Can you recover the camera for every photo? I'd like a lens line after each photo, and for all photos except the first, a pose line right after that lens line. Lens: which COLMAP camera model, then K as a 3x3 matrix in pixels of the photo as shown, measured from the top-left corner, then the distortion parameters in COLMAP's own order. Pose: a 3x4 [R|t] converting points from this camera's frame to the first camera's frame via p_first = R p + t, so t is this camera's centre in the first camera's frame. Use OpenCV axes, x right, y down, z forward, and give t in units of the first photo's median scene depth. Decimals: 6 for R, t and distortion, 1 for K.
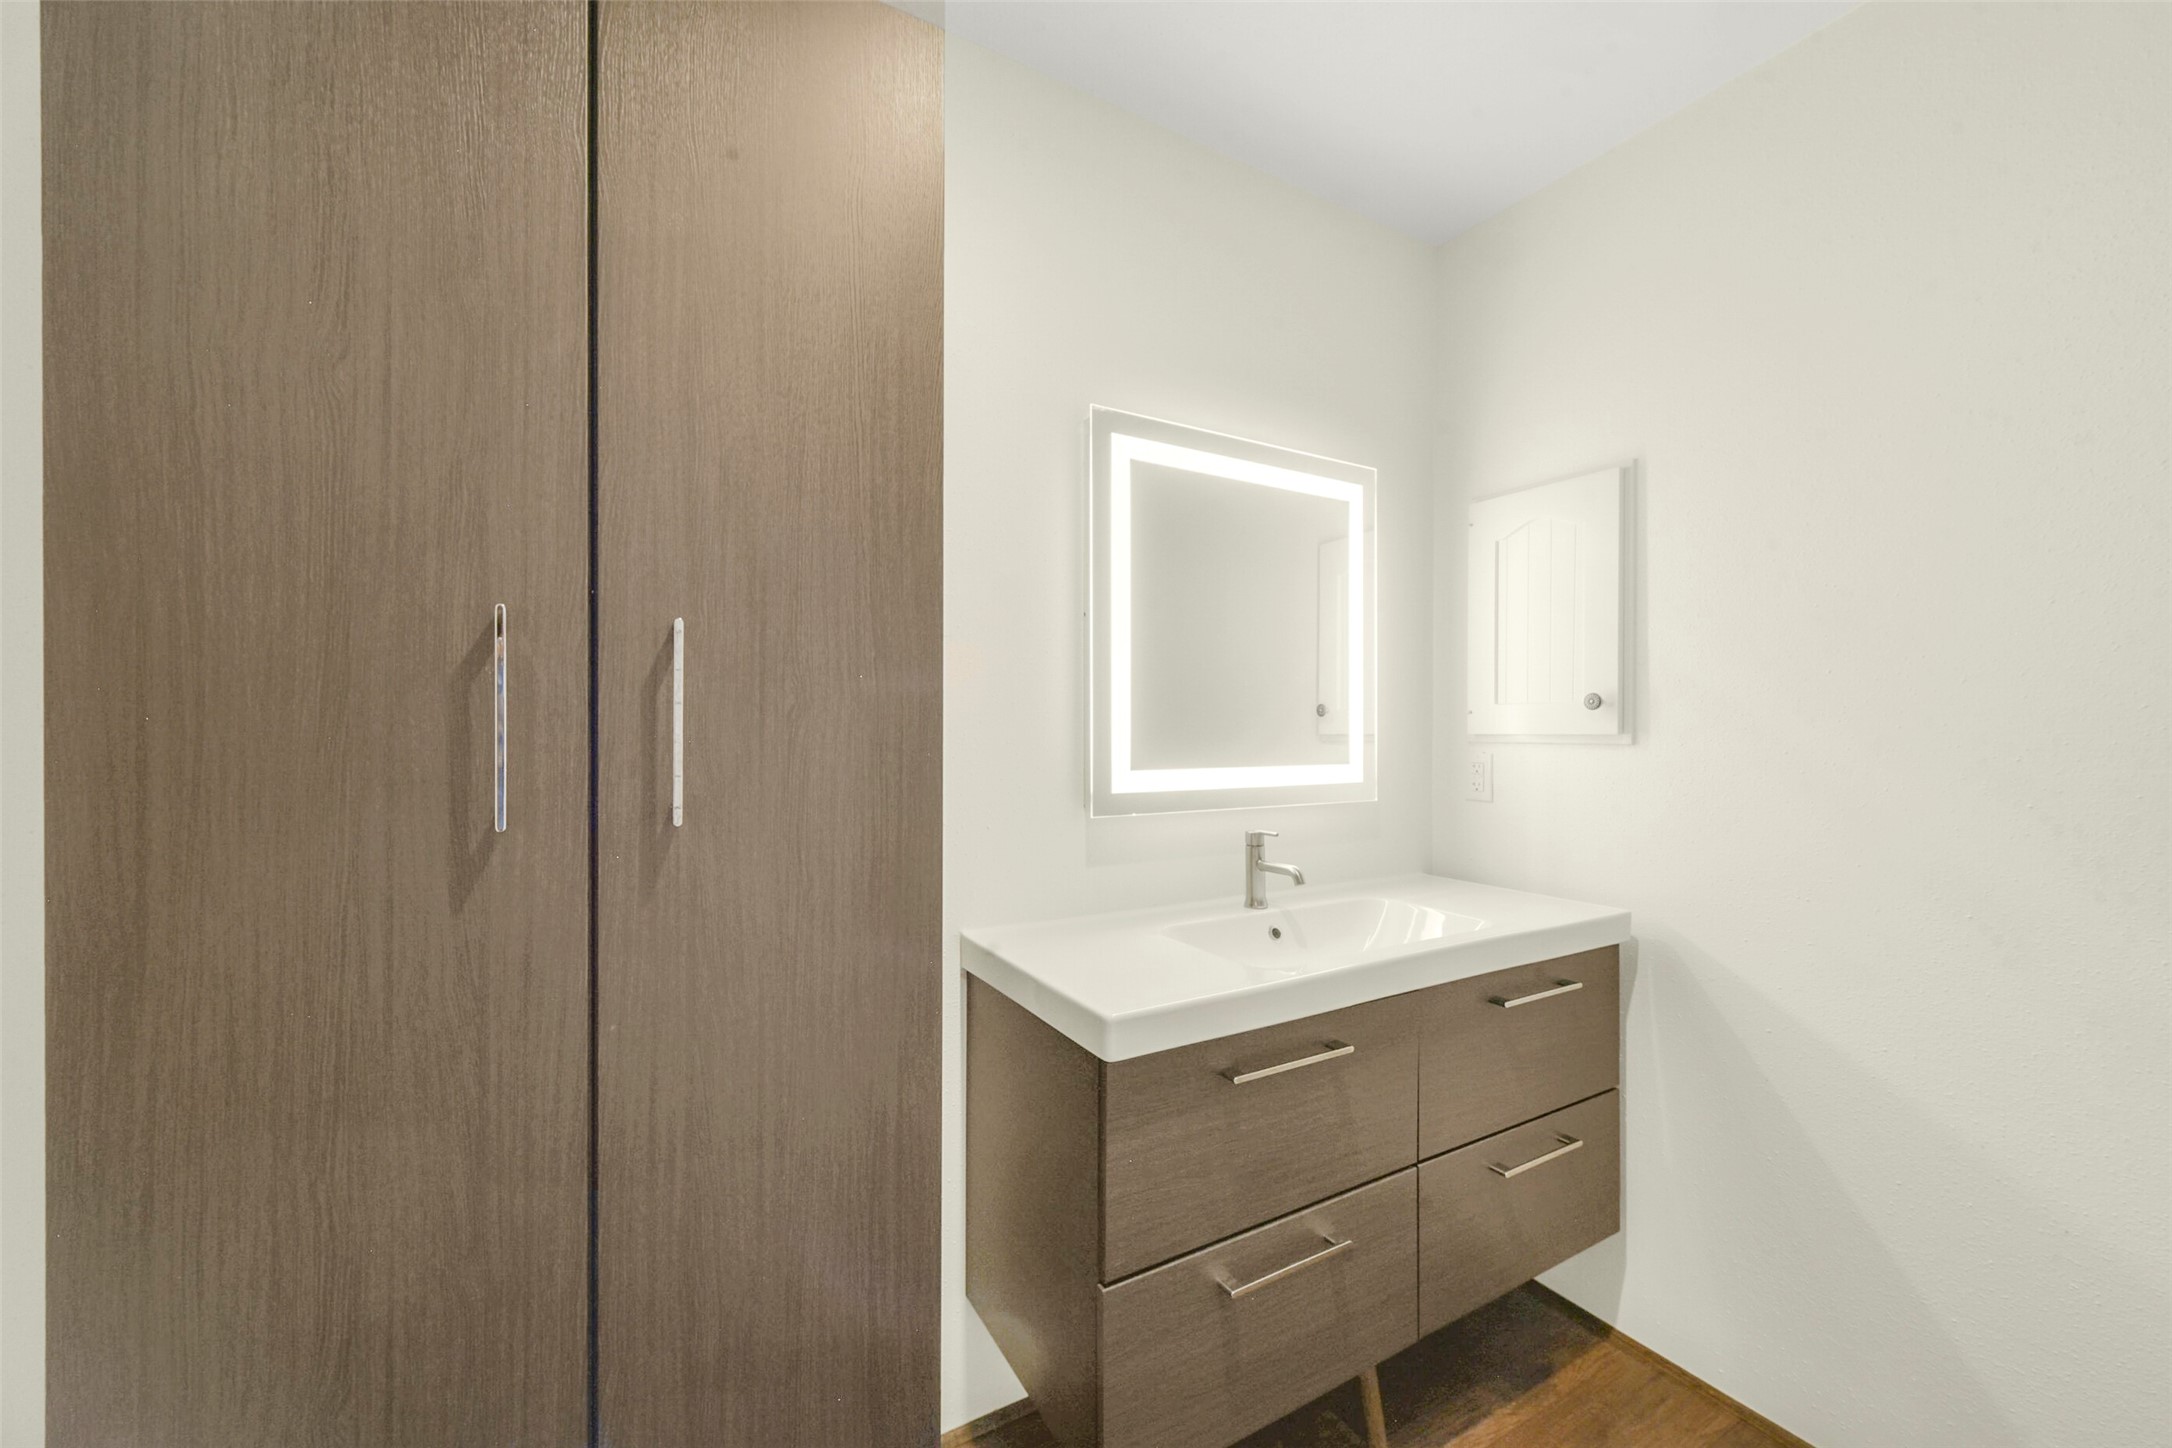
lens RADIAL K [[836.0, 0, 1082.2], [0, 836.0, 734.3], [0, 0, 1]] dist [0.013860, -0.000109]
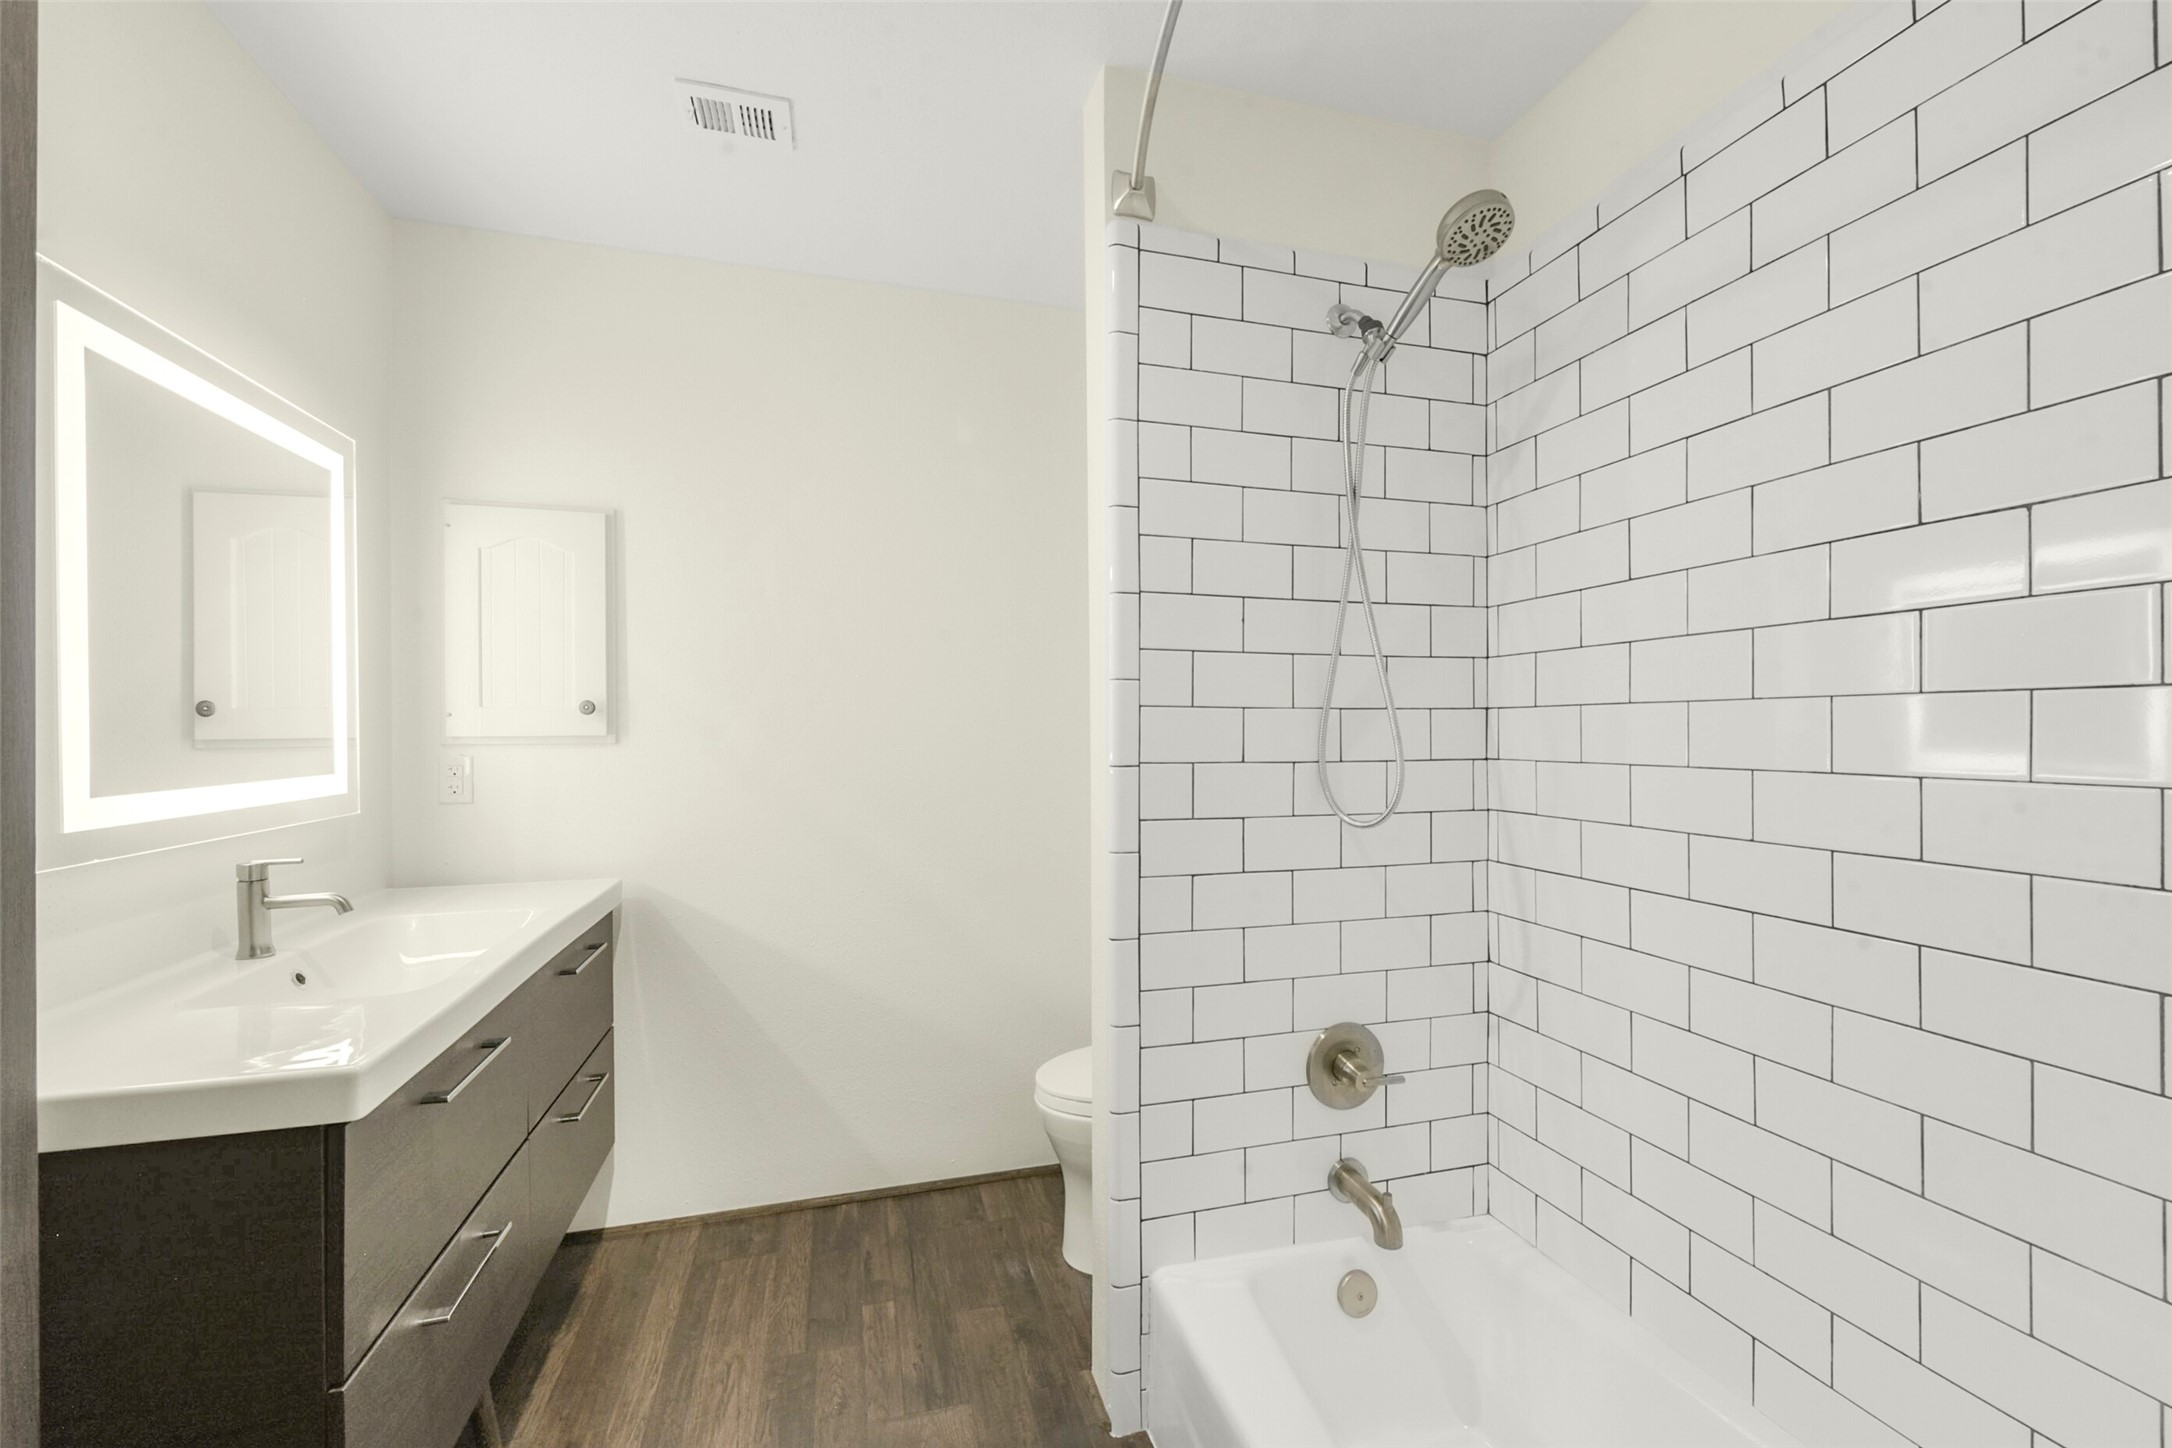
lens RADIAL K [[885.6, 0, 1093.8], [0, 885.6, 723.8], [0, 0, 1]] dist [-0.021487, -0.000258]
pose [[0.235375, -0.000515, 0.971905, -0.410278], [0.010623, 0.999941, -0.002043, -0.005991], [-0.971847, 0.010805, 0.235366, 0.025176]]
